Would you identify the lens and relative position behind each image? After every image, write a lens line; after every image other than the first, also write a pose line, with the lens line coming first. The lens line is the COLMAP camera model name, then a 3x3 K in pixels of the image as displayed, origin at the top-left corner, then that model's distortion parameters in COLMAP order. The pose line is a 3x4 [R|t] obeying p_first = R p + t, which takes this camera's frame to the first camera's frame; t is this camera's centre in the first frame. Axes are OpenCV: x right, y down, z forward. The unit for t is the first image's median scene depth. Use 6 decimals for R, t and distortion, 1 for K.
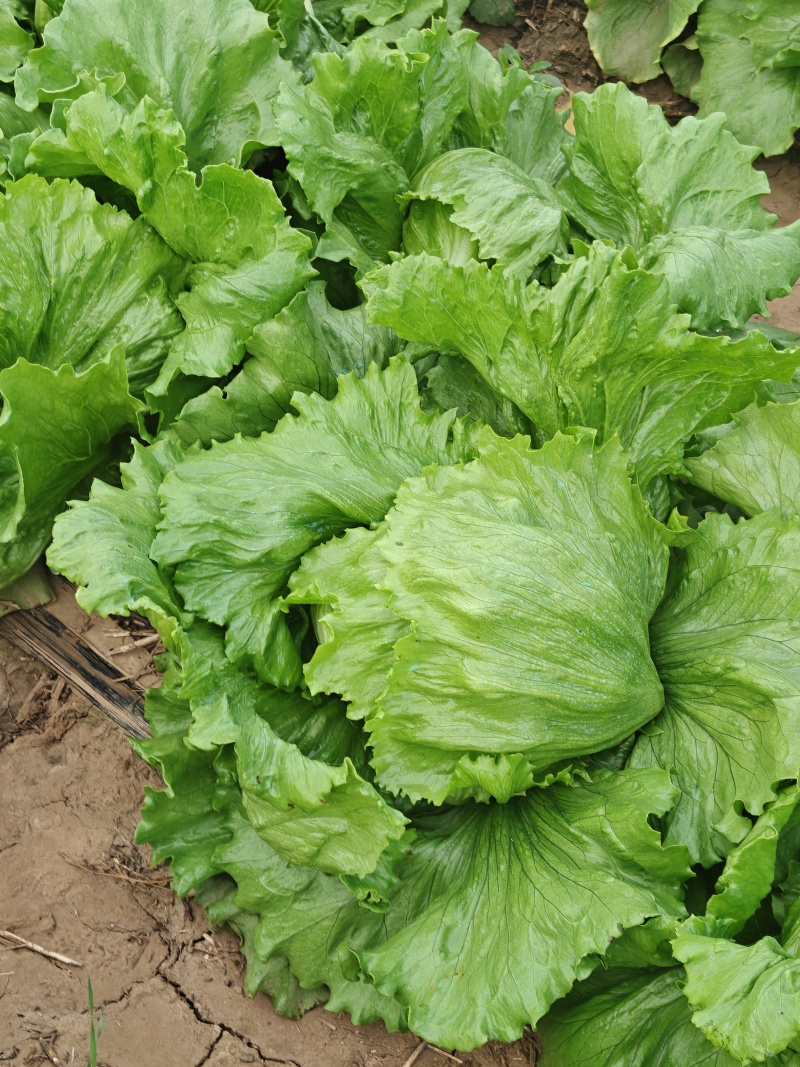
lens RADIAL K [[2328.5, 0, 400.0], [0, 2328.5, 533.5], [0, 0, 1]] dist [0.034967, 0.052513]
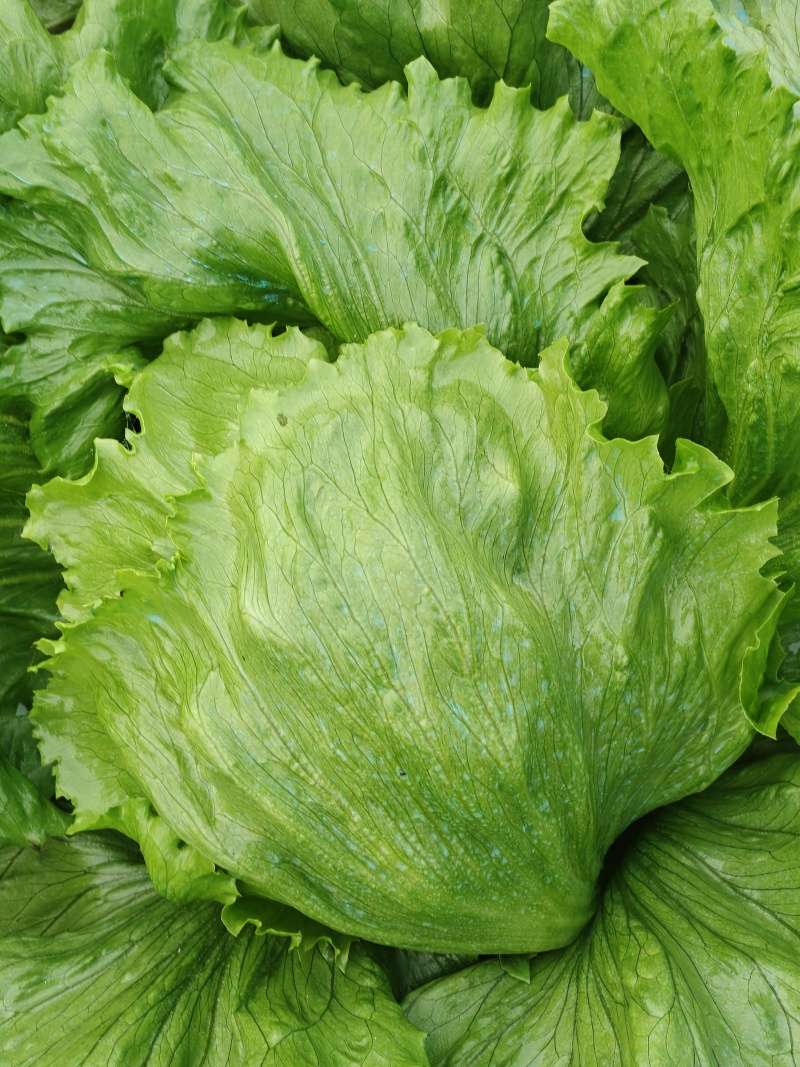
lens RADIAL K [[2663.2, 0, 400.0], [0, 2663.2, 533.5], [0, 0, 1]] dist [0.086749, 0.679475]
pose [[0.729256, 0.632227, -0.261677, 0.188716], [-0.538417, 0.766218, 0.350738, -0.197005], [0.422247, -0.114886, 0.899171, 0.446517]]
